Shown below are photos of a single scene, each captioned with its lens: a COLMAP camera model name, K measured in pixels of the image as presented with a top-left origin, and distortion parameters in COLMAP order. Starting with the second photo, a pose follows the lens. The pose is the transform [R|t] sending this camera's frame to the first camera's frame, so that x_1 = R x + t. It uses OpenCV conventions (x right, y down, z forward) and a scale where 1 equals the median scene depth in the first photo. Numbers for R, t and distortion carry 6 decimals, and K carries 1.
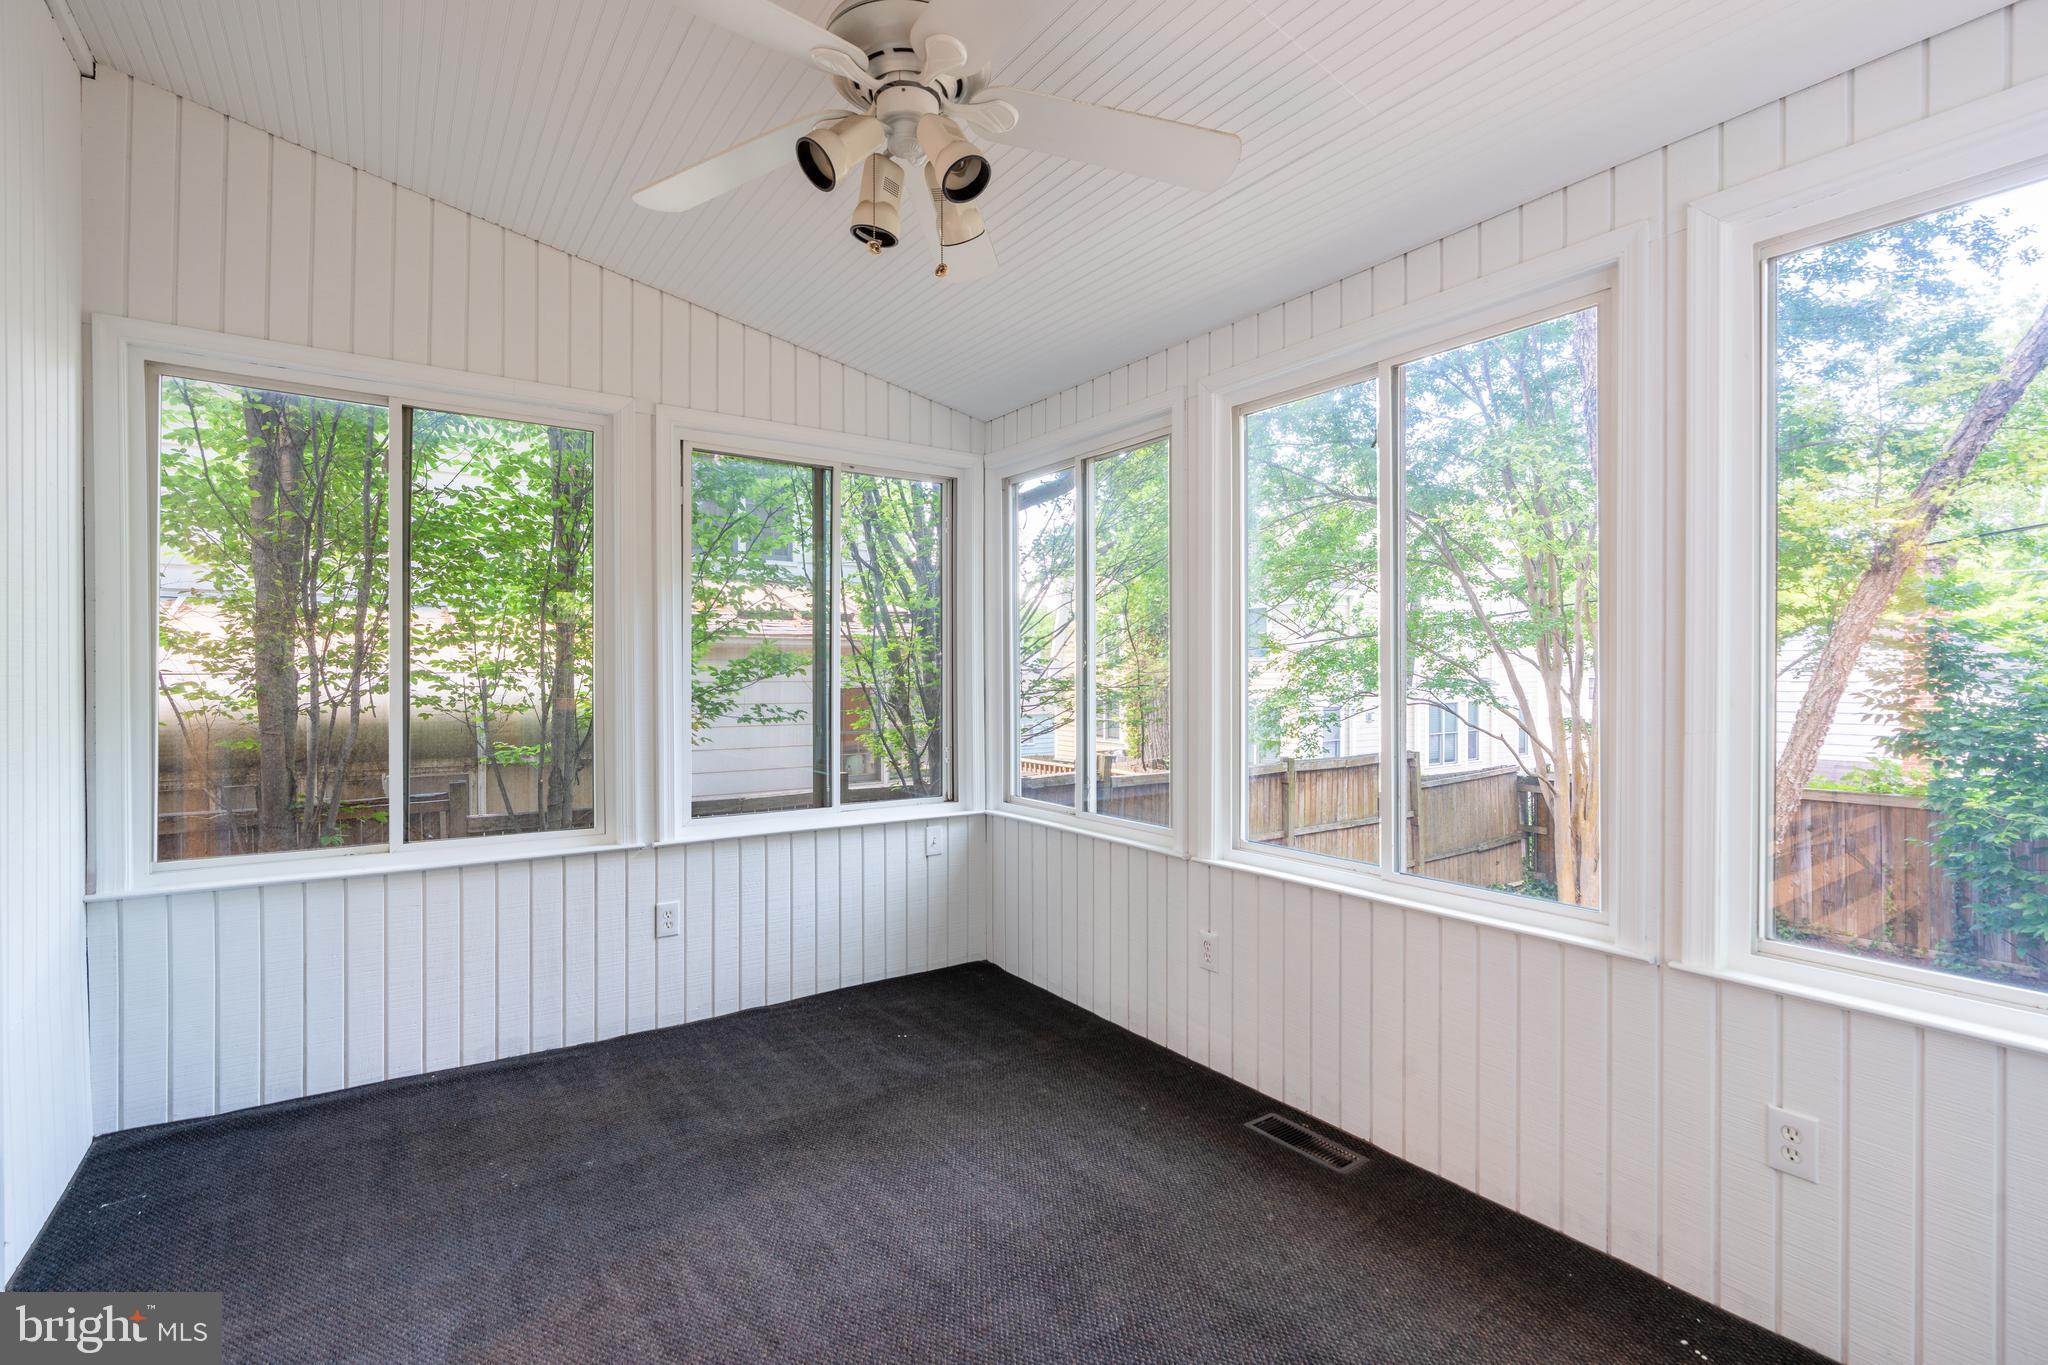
lens RADIAL K [[935.5, 0, 1007.1], [0, 935.5, 684.0], [0, 0, 1]] dist [-0.002963, 0.001596]
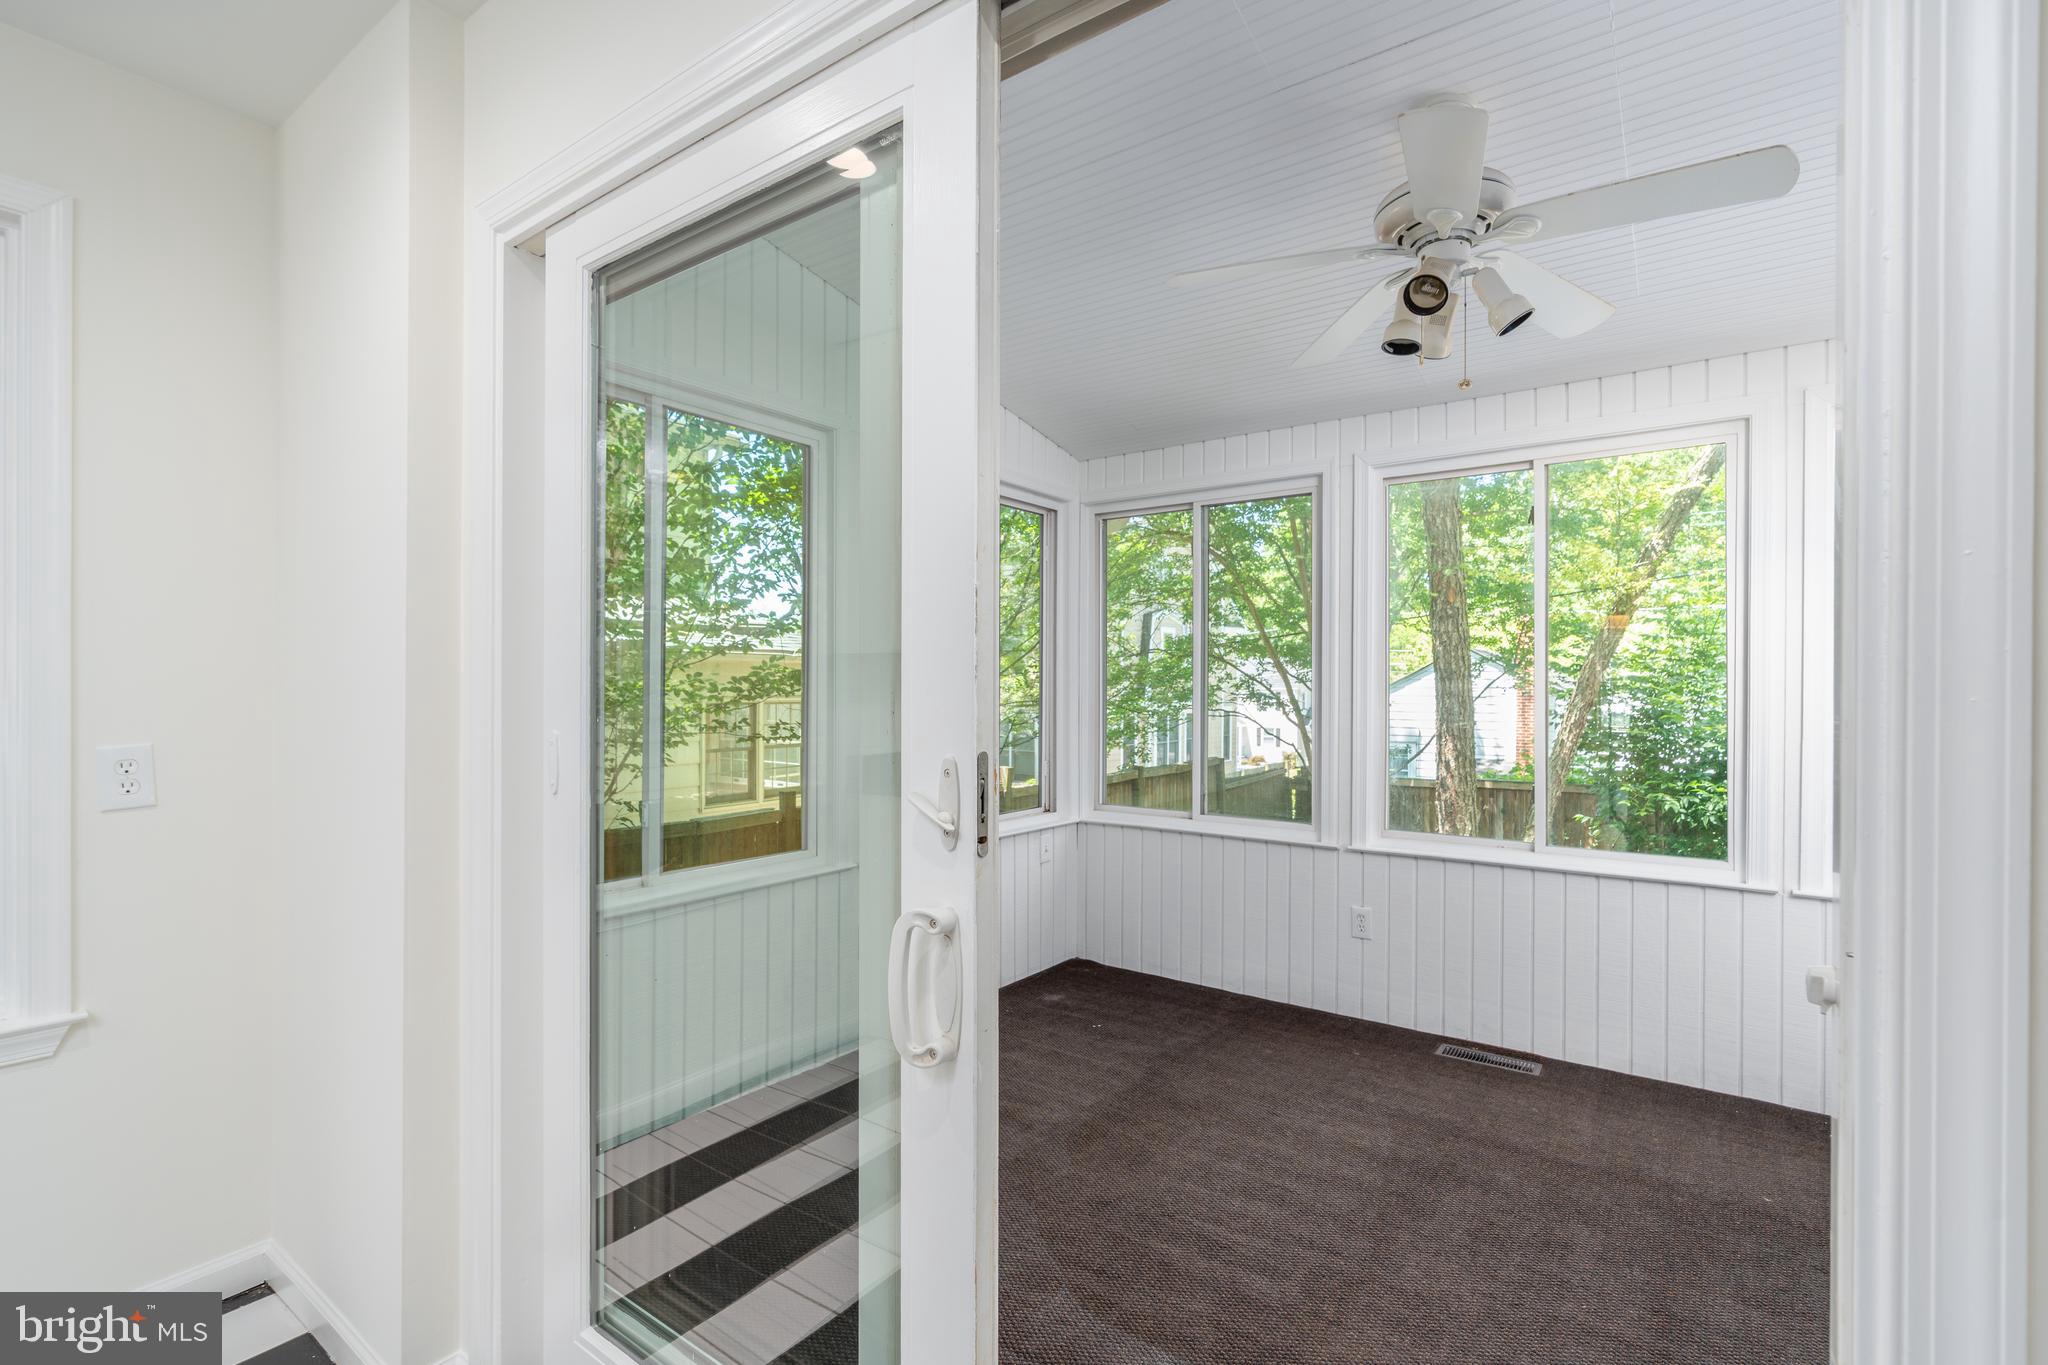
lens RADIAL K [[935.5, 0, 1025.5], [0, 935.5, 686.3], [0, 0, 1]] dist [-0.002963, 0.001596]
pose [[0.941919, 0.007339, 0.335759, -0.664618], [-0.003343, 0.999917, -0.012476, -0.007270], [-0.335823, 0.010629, 0.941865, -0.006084]]
